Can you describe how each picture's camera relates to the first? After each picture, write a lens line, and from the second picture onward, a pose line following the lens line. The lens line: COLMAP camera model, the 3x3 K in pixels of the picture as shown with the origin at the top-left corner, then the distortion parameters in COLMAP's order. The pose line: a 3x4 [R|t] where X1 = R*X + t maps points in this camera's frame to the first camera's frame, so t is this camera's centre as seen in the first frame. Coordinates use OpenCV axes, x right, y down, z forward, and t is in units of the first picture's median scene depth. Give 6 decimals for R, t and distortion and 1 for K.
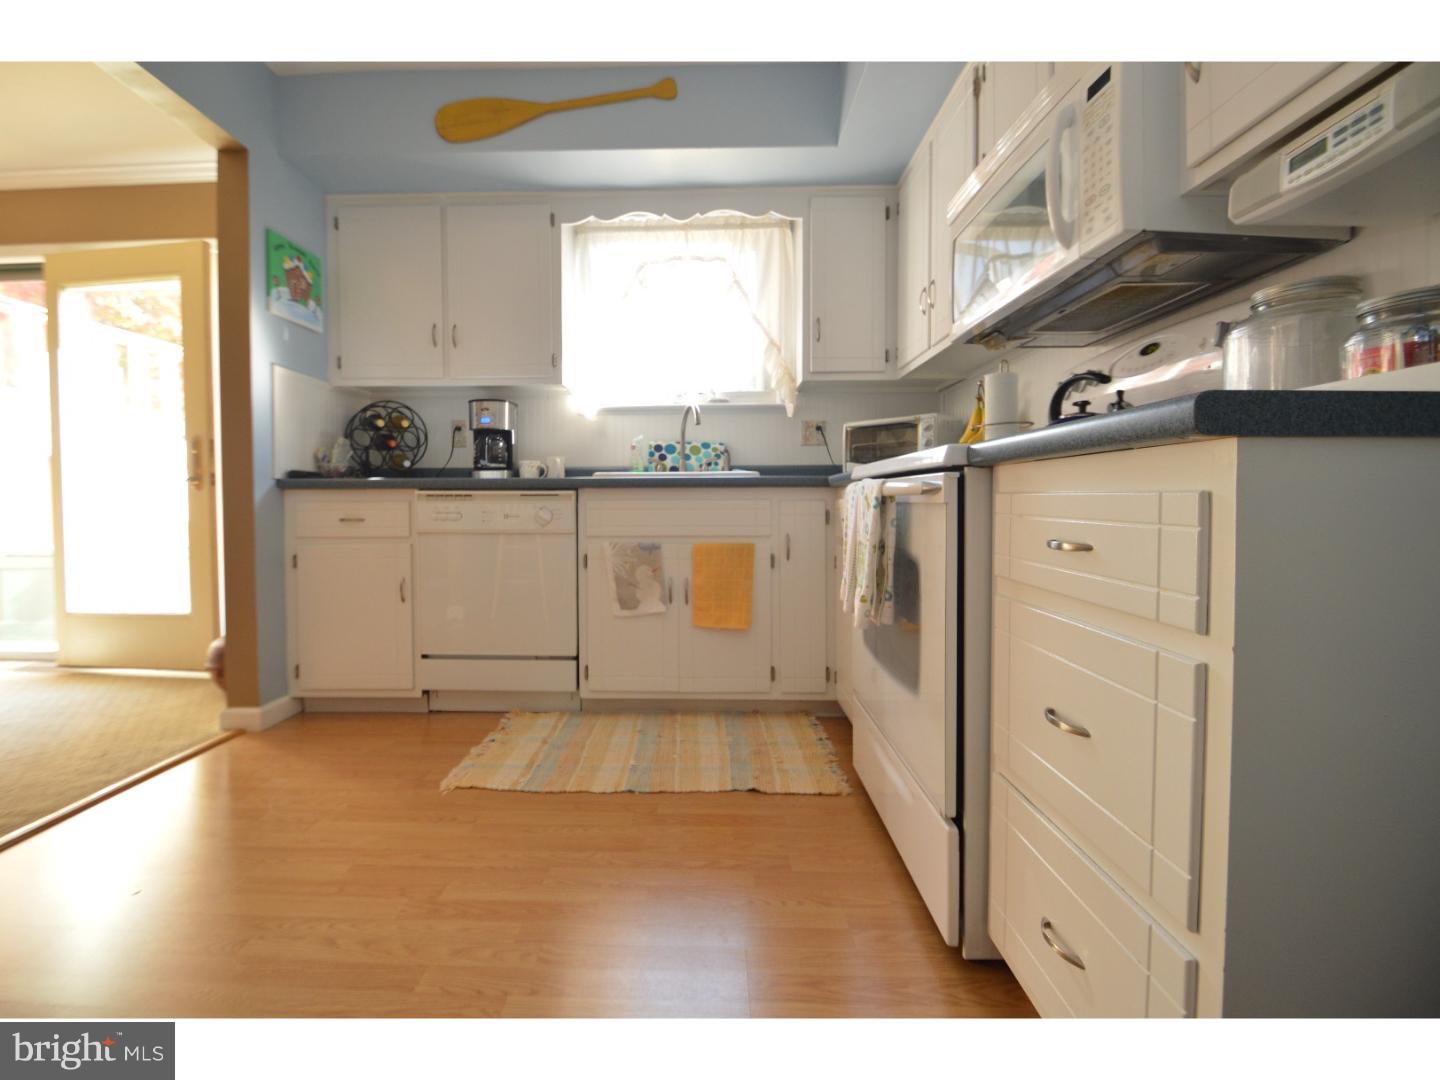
lens RADIAL K [[641.1, 0, 700.2], [0, 641.1, 516.6], [0, 0, 1]] dist [0.001825, -0.010689]
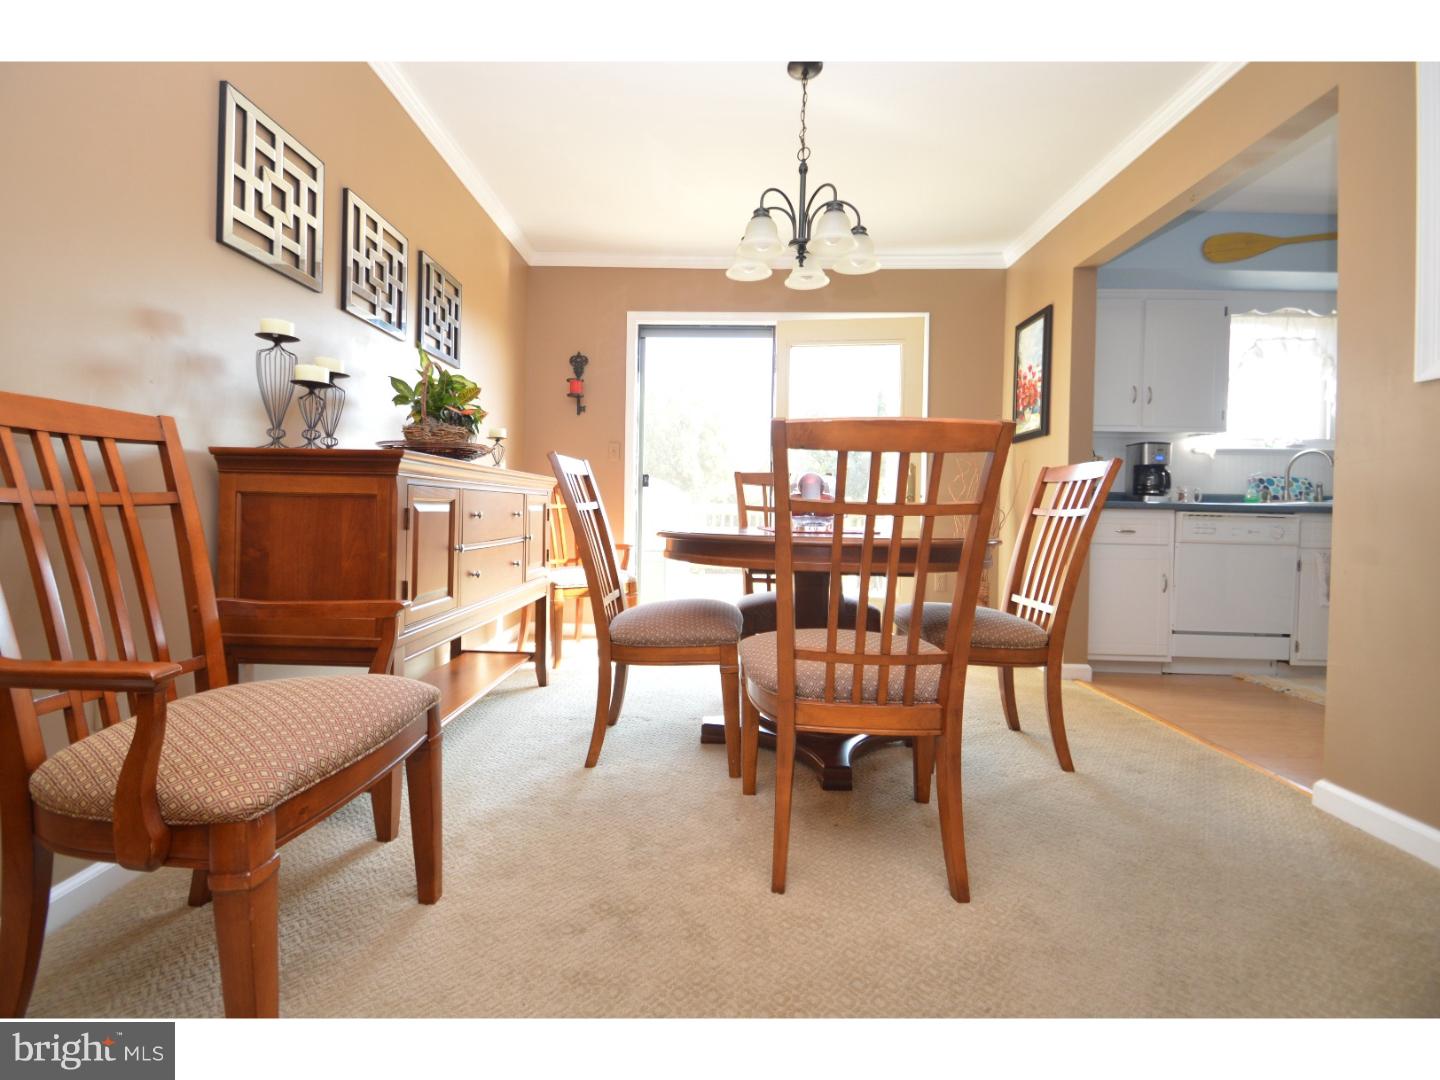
lens RADIAL K [[641.1, 0, 700.2], [0, 641.1, 516.6], [0, 0, 1]] dist [0.001825, -0.010689]
pose [[0.999380, 0.024316, -0.025466, -1.193742], [-0.024666, 0.999604, -0.013553, 0.012260], [0.025127, 0.014172, 0.999584, -0.336221]]
